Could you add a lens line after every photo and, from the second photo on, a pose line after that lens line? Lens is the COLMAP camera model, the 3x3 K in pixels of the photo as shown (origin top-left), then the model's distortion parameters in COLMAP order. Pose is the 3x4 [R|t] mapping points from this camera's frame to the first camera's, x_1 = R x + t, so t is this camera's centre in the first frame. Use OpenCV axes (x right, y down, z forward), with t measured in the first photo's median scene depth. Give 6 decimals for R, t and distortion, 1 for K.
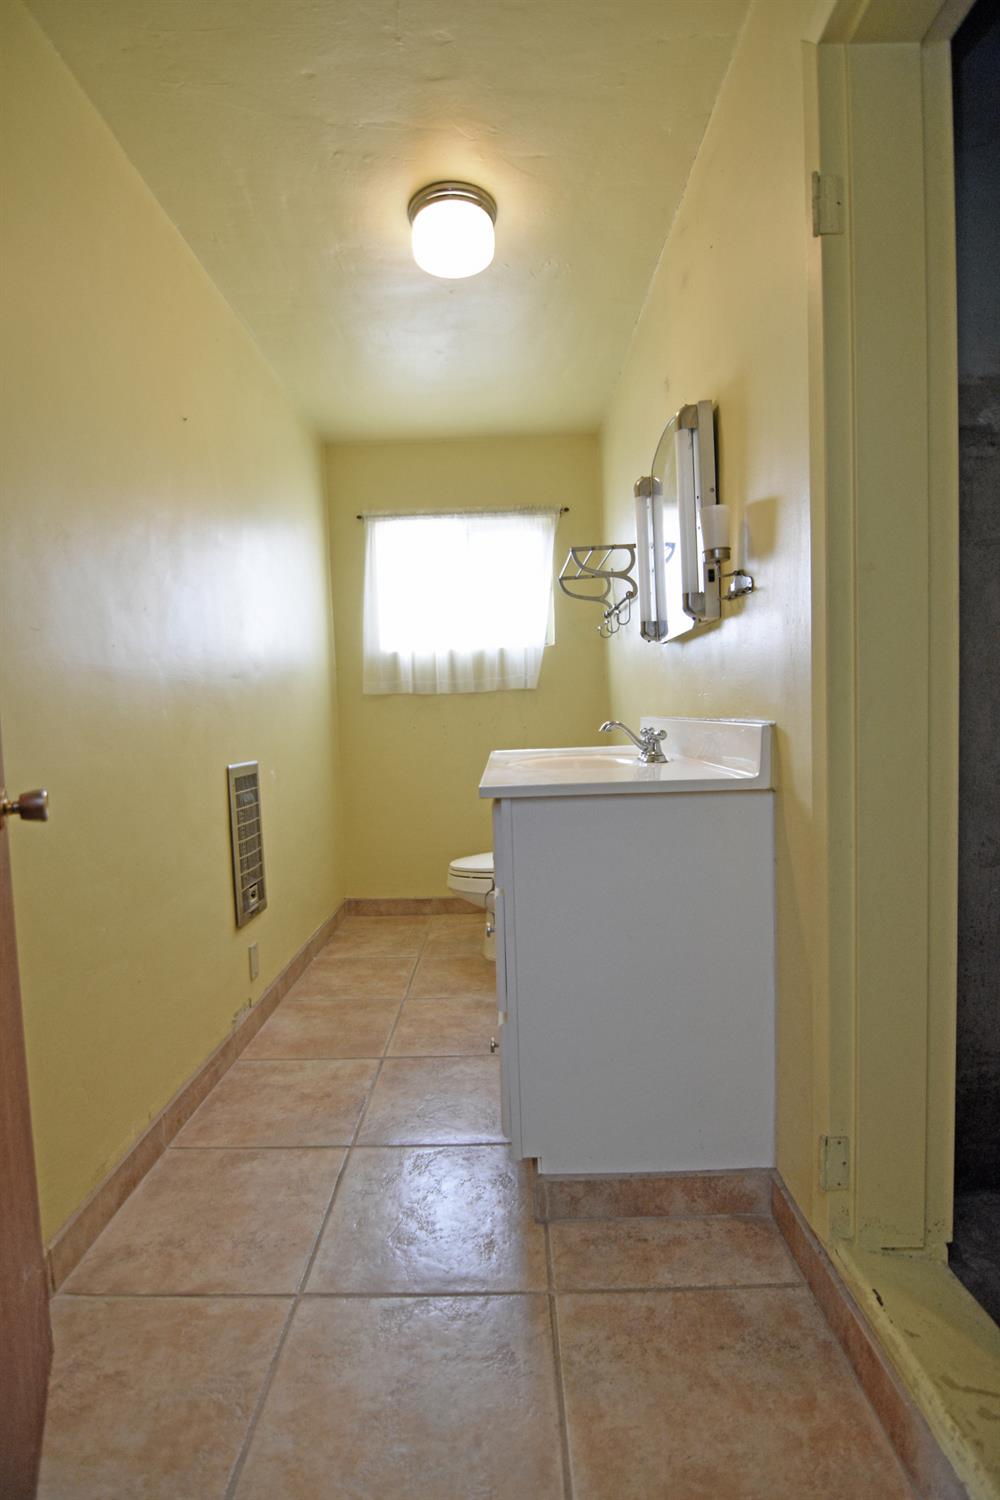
lens RADIAL K [[728.3, 0, 500.0], [0, 728.3, 750.0], [0, 0, 1]] dist [-0.010962, -0.013288]
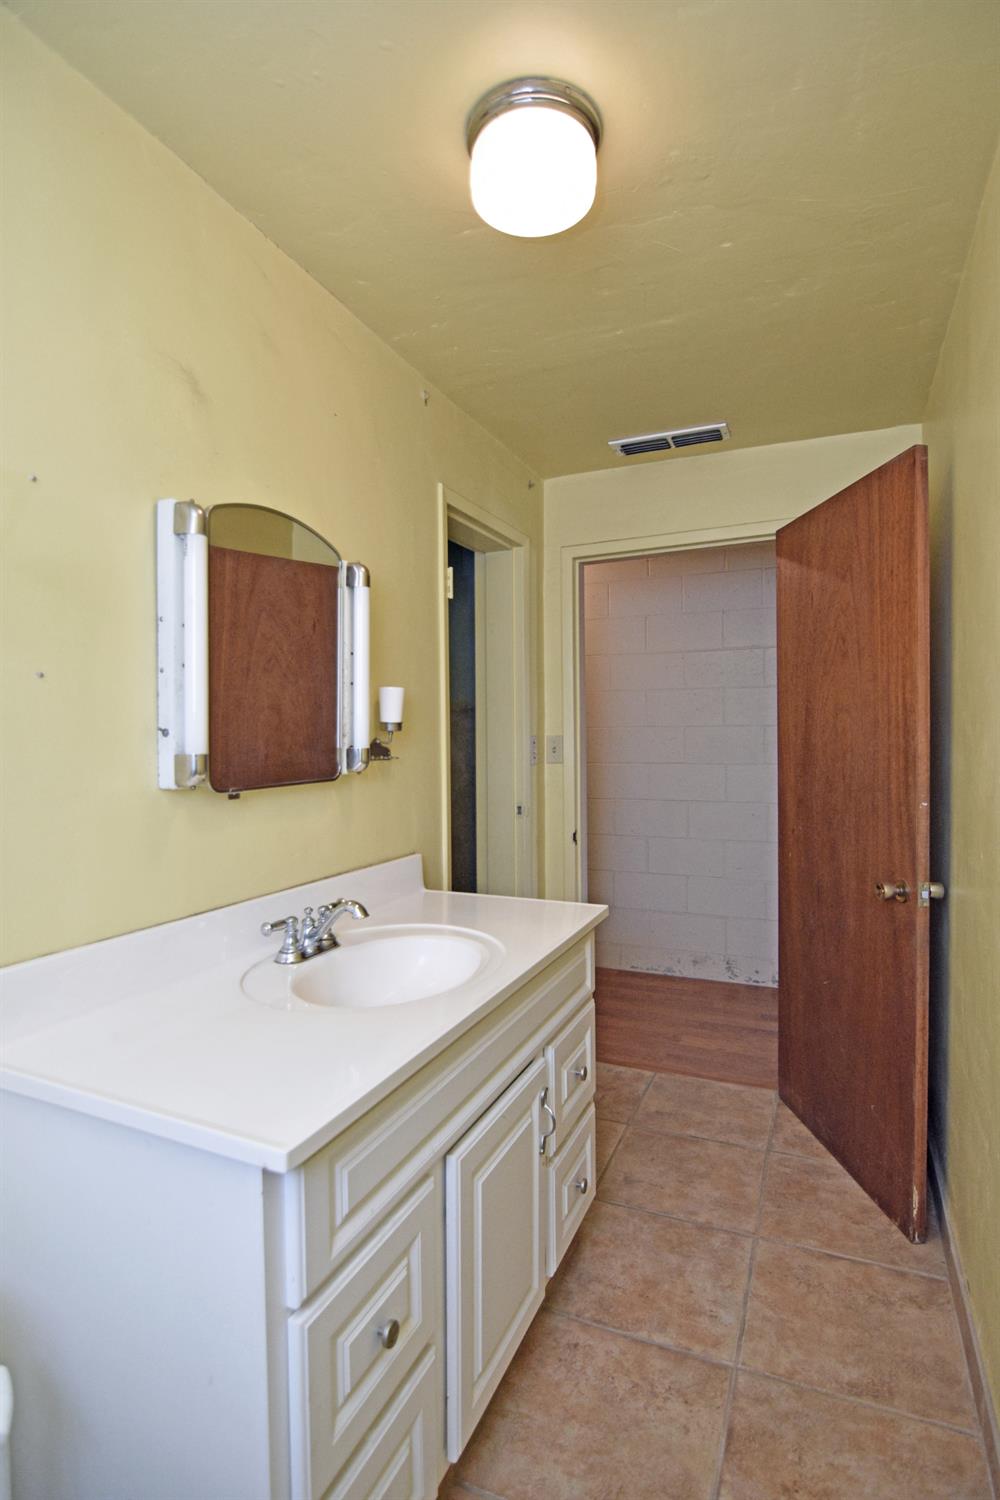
lens RADIAL K [[728.3, 0, 500.0], [0, 728.3, 750.0], [0, 0, 1]] dist [-0.010962, -0.013288]
pose [[-0.915991, 0.029460, 0.400116, -0.376313], [0.050064, 0.997898, 0.041140, -0.286993], [-0.398063, 0.057716, -0.915541, 2.242373]]
